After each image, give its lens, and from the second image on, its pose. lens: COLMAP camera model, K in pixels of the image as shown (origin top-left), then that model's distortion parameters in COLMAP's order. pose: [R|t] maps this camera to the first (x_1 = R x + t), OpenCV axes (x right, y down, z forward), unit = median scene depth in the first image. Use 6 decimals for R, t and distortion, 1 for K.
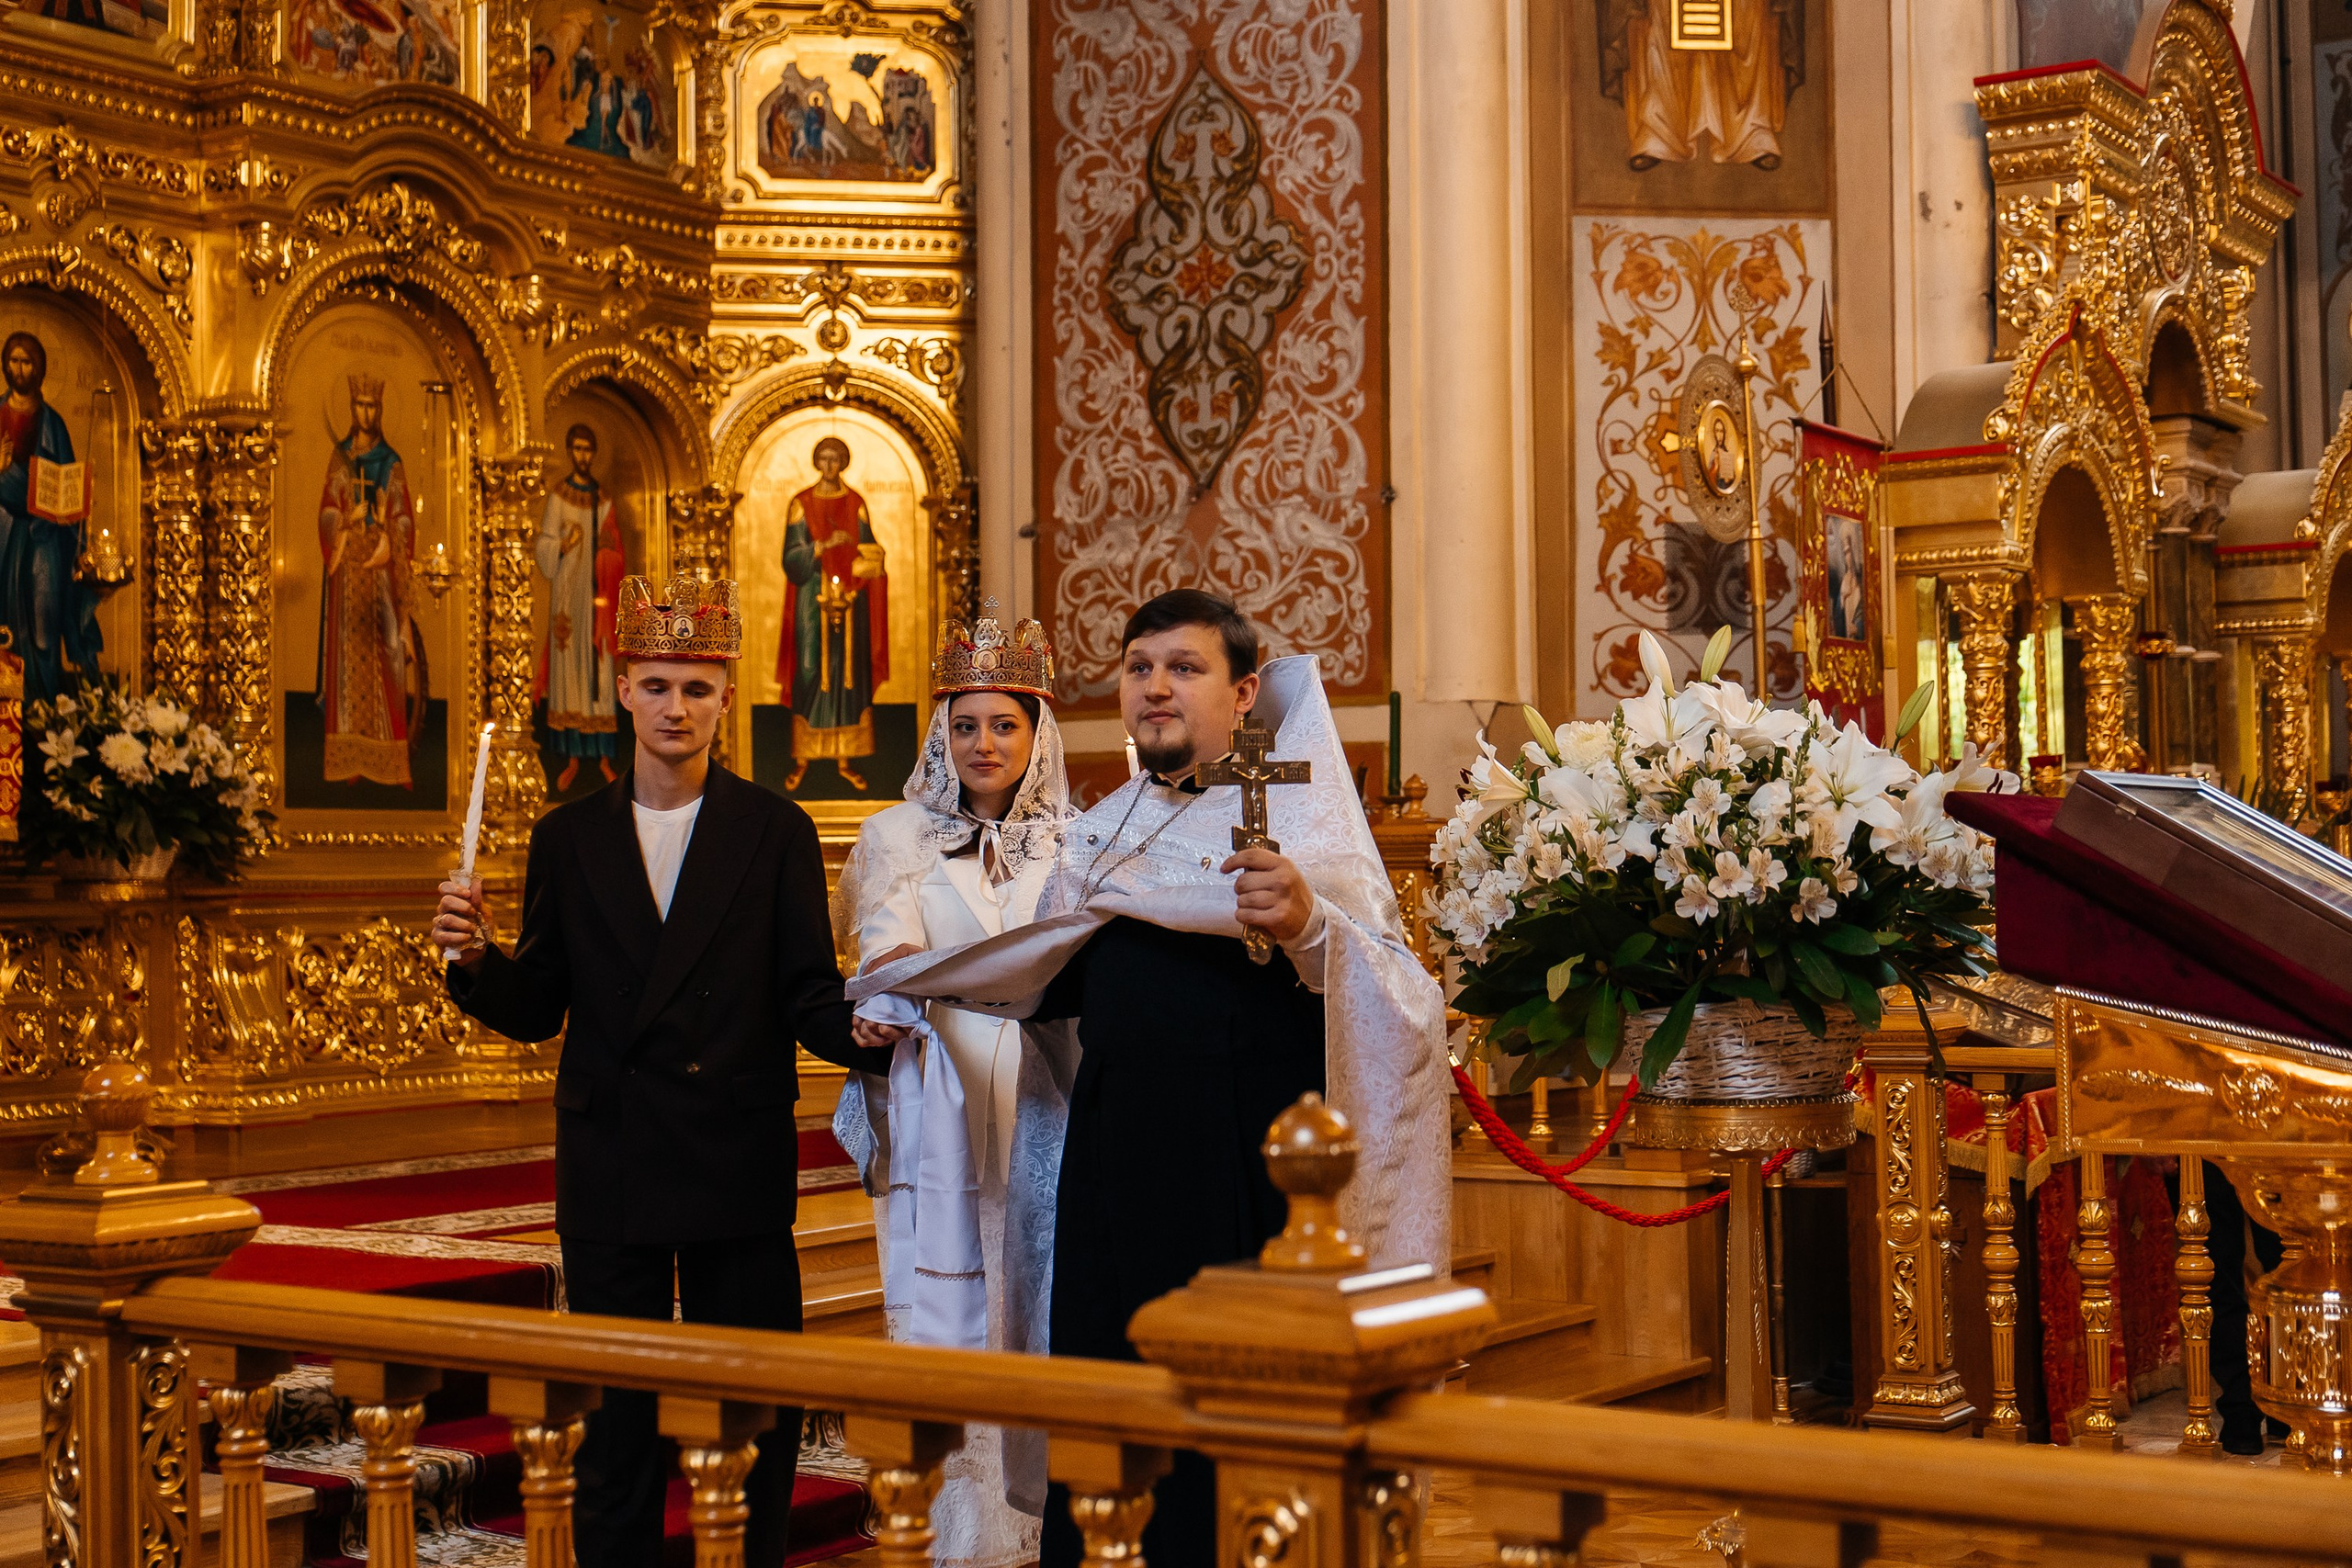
lens RADIAL K [[3270.6, 0, 1090.0], [0, 3270.6, 734.9], [0, 0, 1]] dist [0.045167, 0.000000]
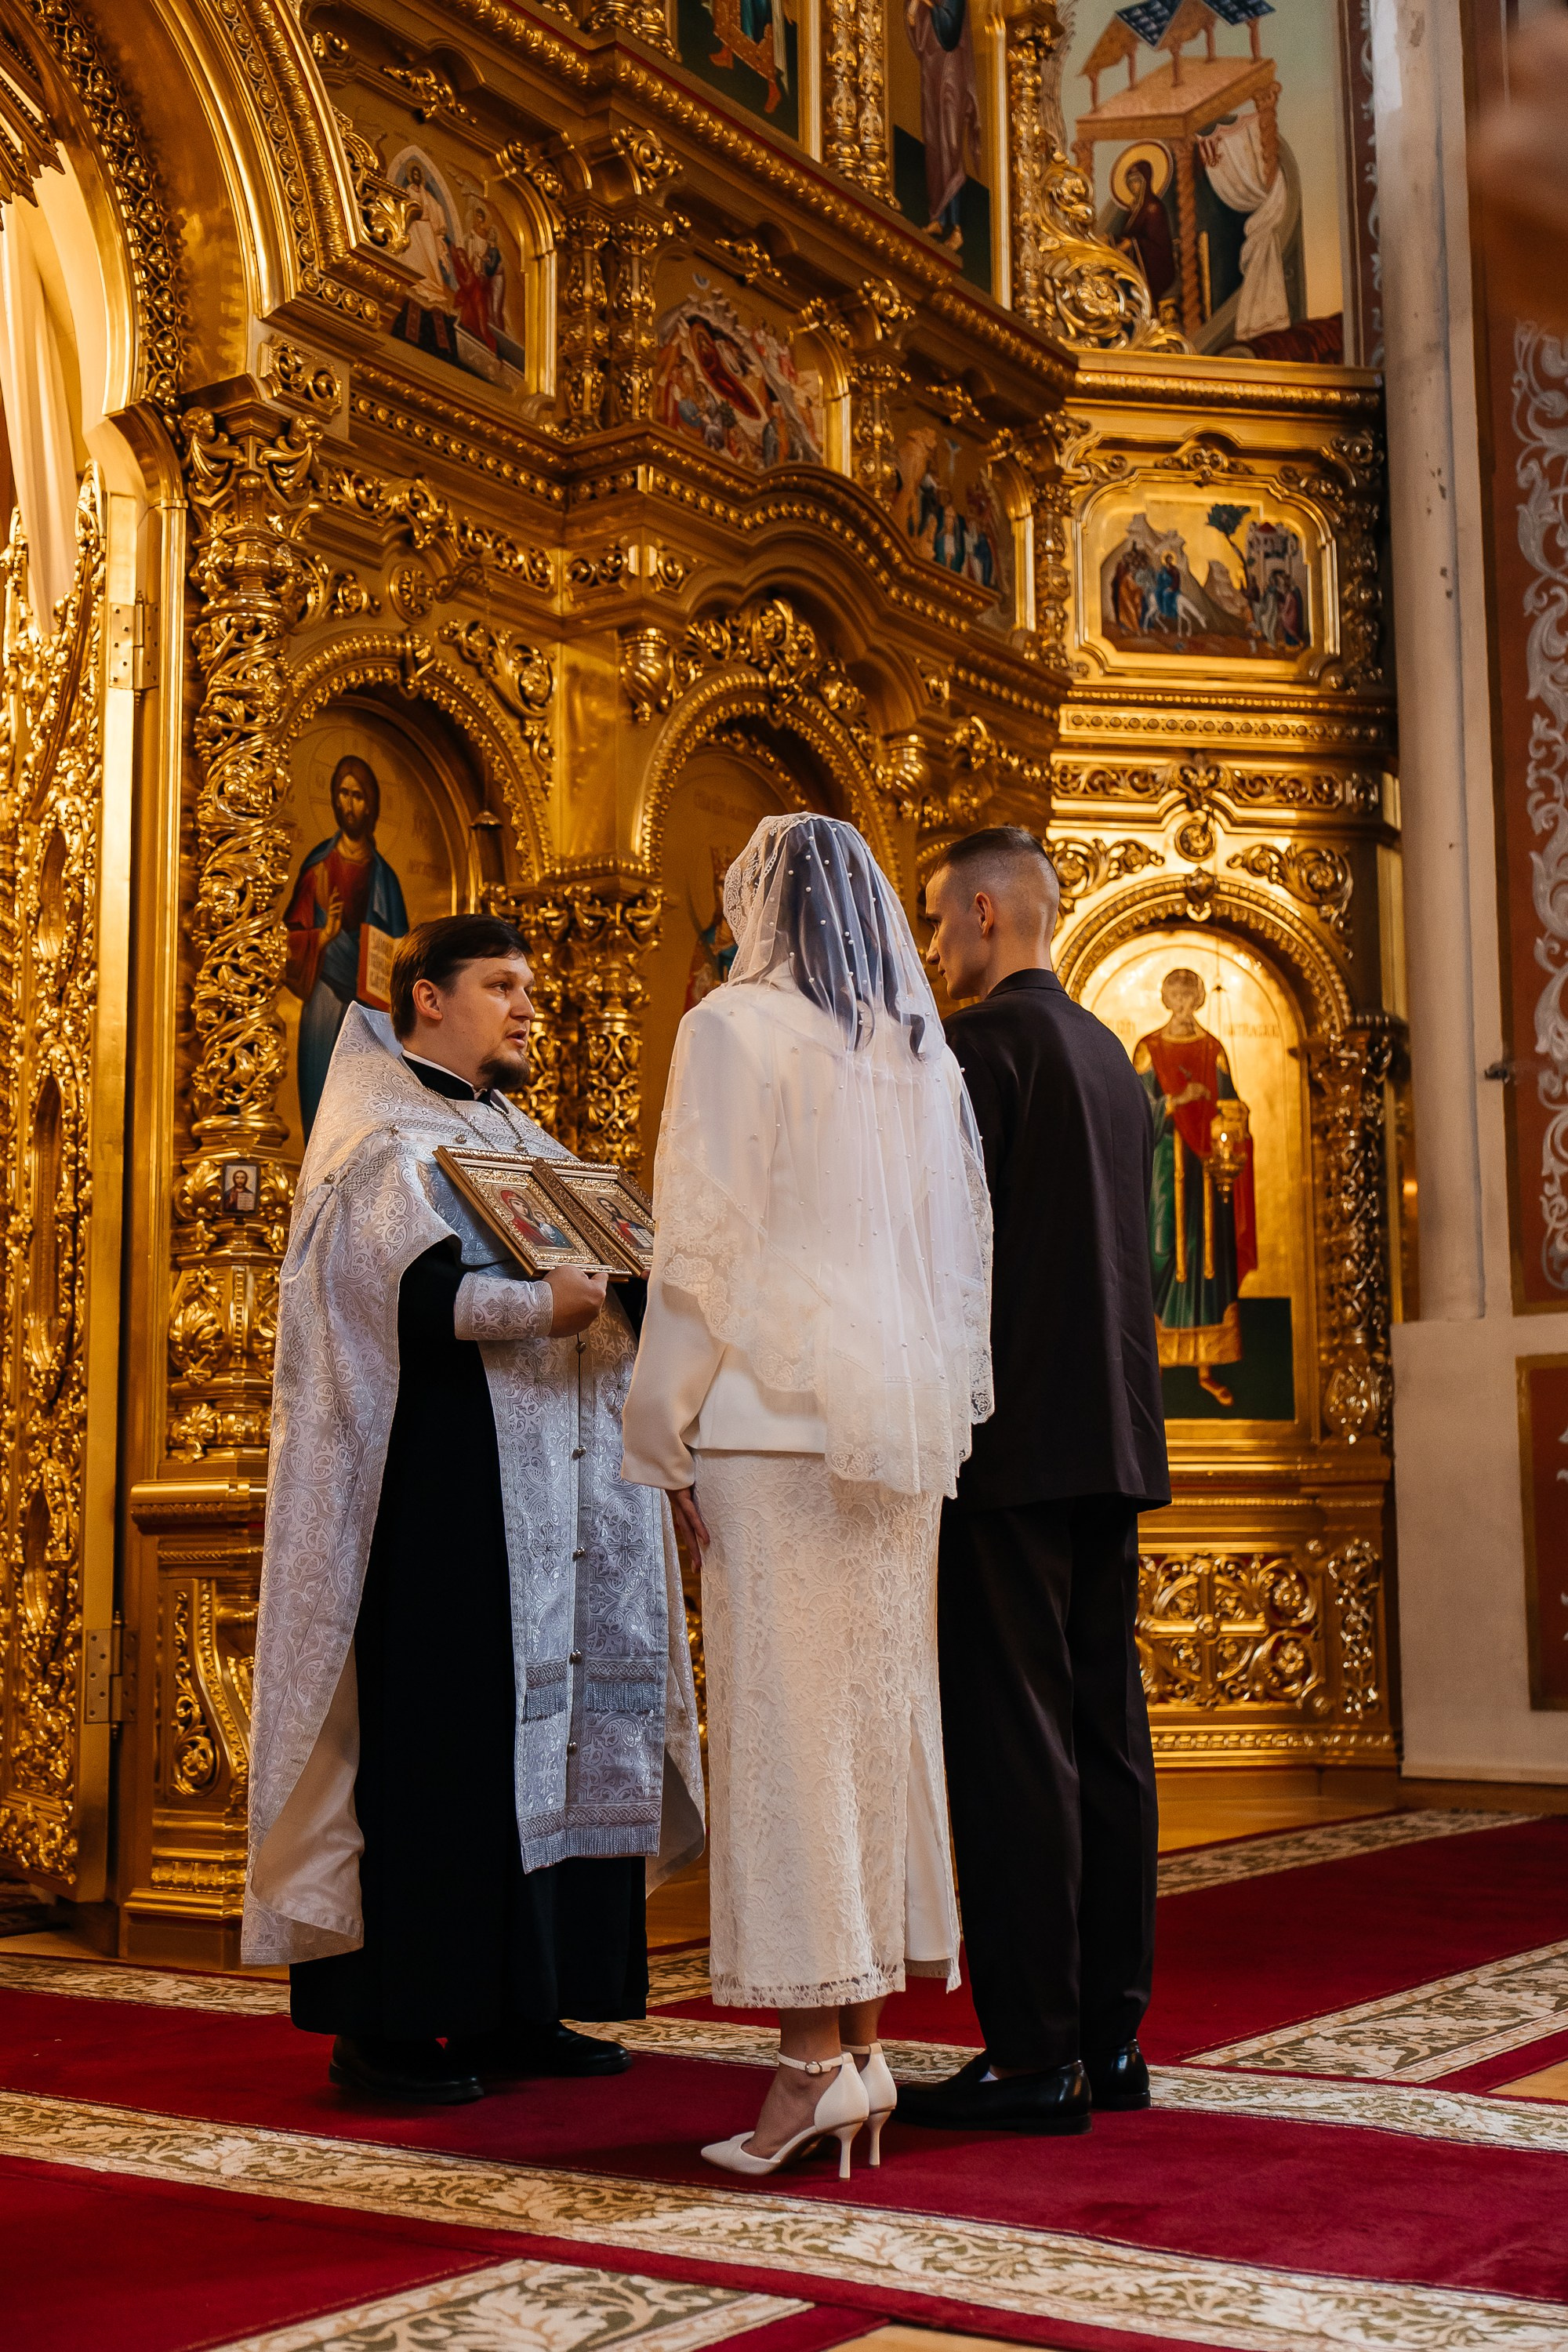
lens RADIAL K [[2937.0, 0, 800.2], [0, 2937.0, 1035.6], [0, 0, 1]] dist [0.177360, 0.000000]
pose [[0.999419, 0.005732, 0.033589, -0.238452], [-0.001430, 0.991937, -0.126720, 0.022339], [-0.034044, 0.126599, 0.991370, 0.338346]]
